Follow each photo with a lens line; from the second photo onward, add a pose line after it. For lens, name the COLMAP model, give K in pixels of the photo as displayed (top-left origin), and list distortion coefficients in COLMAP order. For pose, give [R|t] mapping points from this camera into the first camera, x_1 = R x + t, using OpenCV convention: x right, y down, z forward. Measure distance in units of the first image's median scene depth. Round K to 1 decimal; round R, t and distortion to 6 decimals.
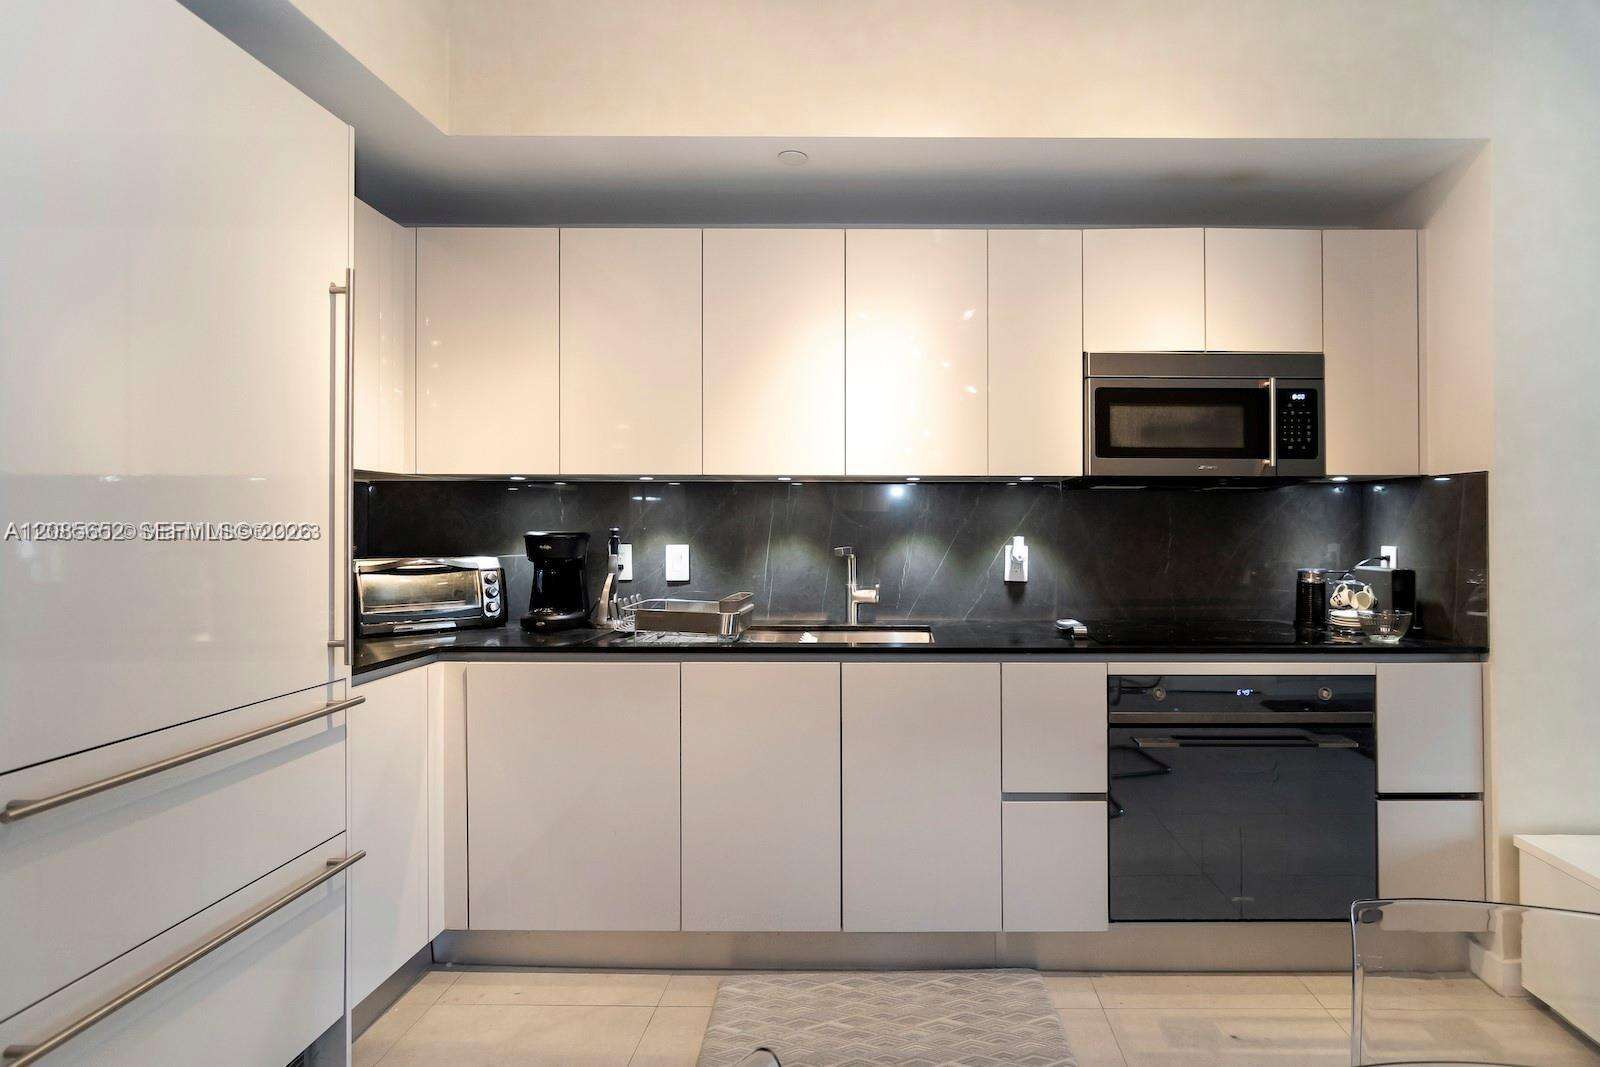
lens RADIAL K [[803.4, 0, 901.2], [0, 803.4, 518.7], [0, 0, 1]] dist [0.001123, 0.000617]
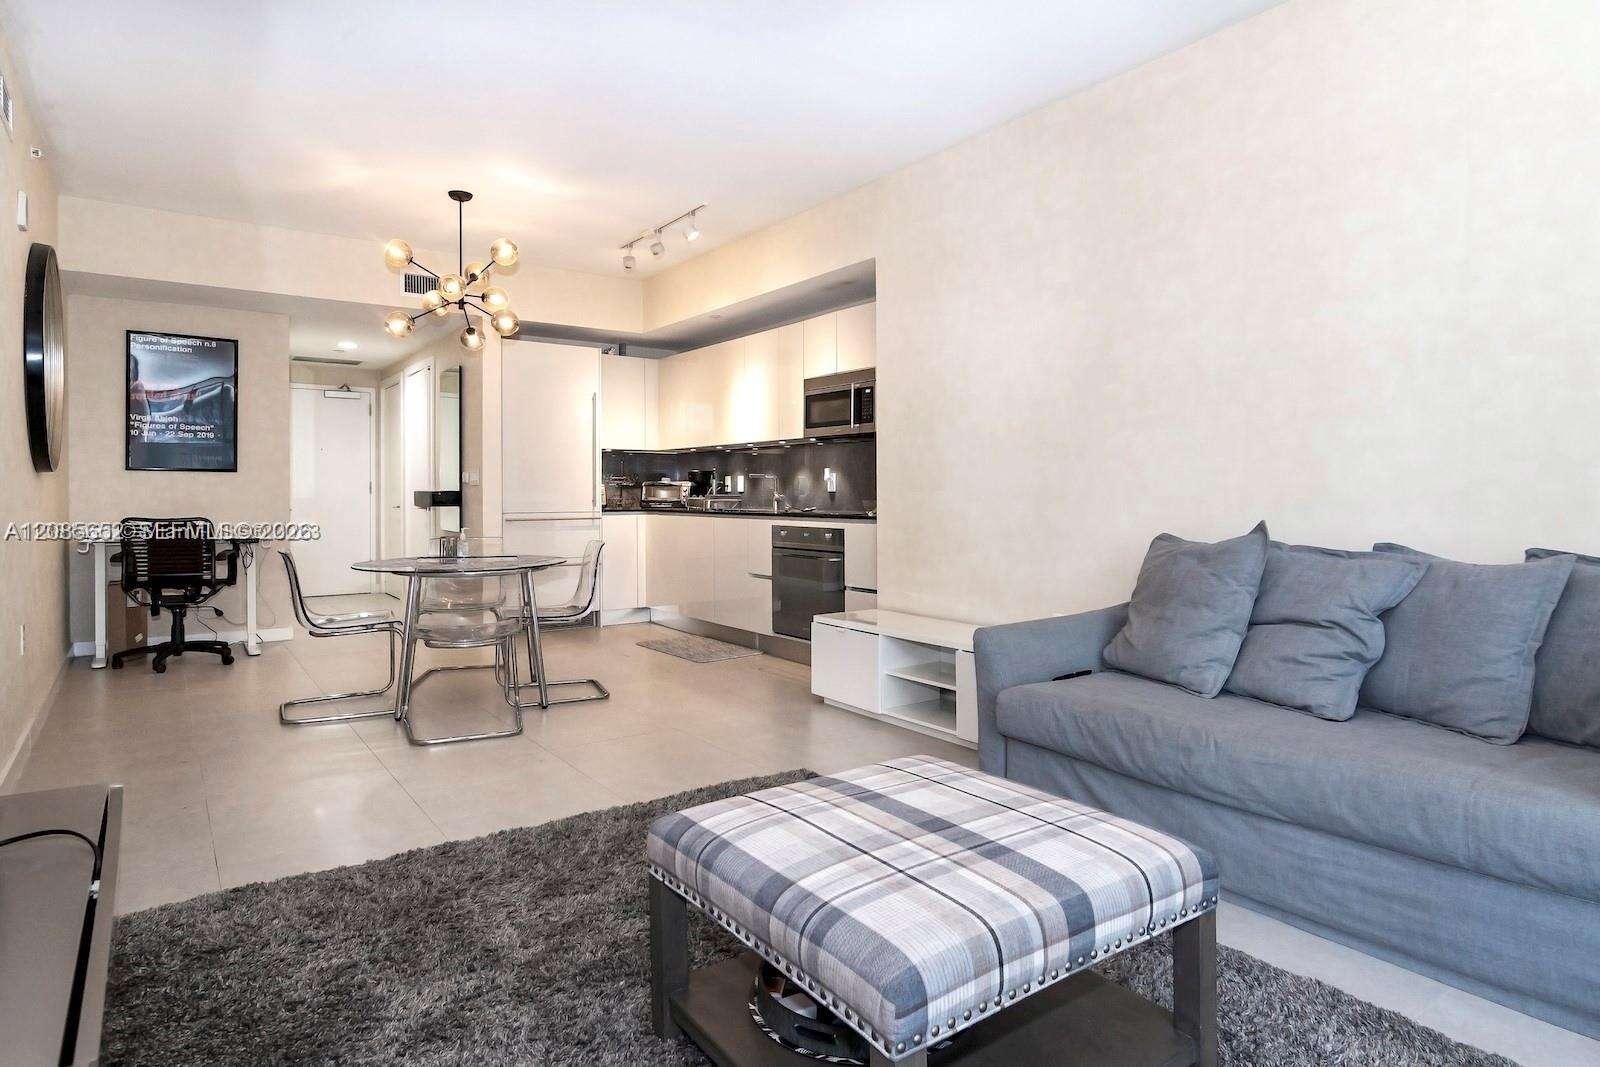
lens RADIAL K [[911.9, 0, 822.5], [0, 911.9, 496.1], [0, 0, 1]] dist [-0.001996, -0.000868]
pose [[0.589769, -0.000138, -0.807572, 2.200179], [0.008069, 0.999951, 0.005722, 0.086807], [0.807532, -0.009891, 0.589741, -0.380649]]
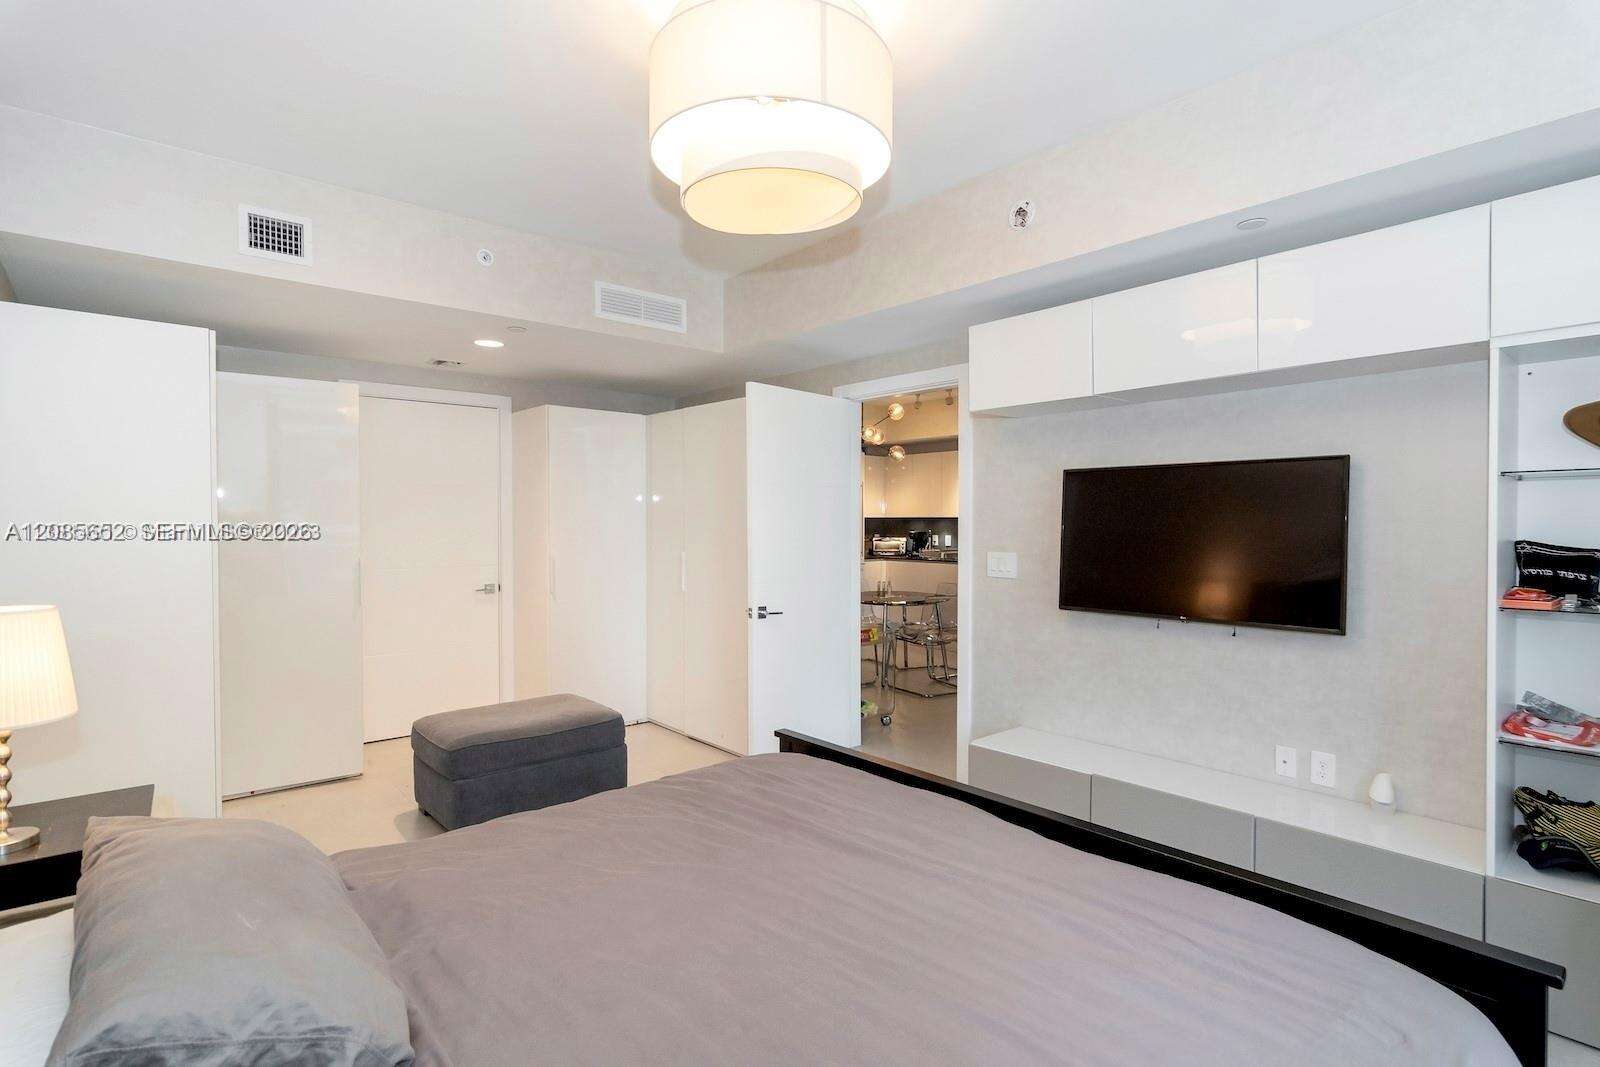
lens RADIAL K [[780.3, 0, 801.1], [0, 780.3, 519.0], [0, 0, 1]] dist [0.000572, 0.000462]
pose [[0.650752, -0.002749, -0.759285, 2.140412], [0.006748, 0.999975, 0.002163, -0.057625], [0.759260, -0.006531, 0.650754, -1.928982]]
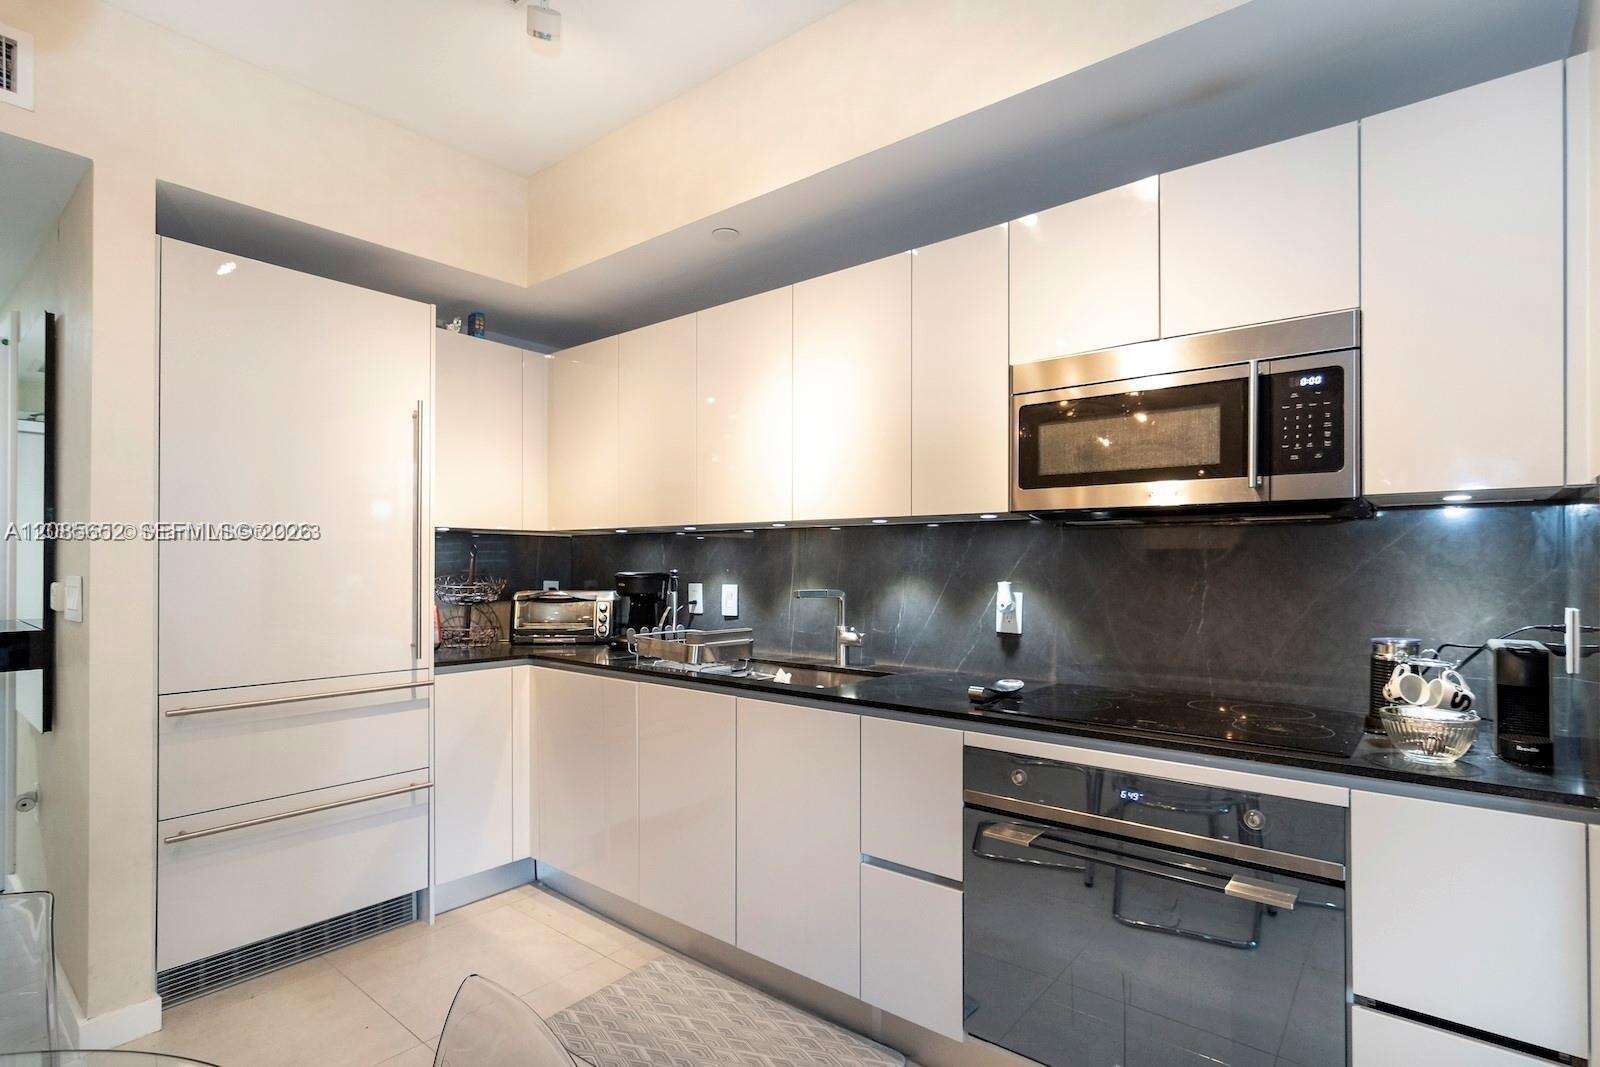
lens RADIAL K [[792.9, 0, 794.9], [0, 792.9, 562.4], [0, 0, 1]] dist [0.001052, 0.000376]
pose [[0.767613, -0.000392, -0.640914, 0.591127], [0.004368, 0.999980, 0.004619, -0.004706], [0.640899, -0.006345, 0.767599, 0.212099]]
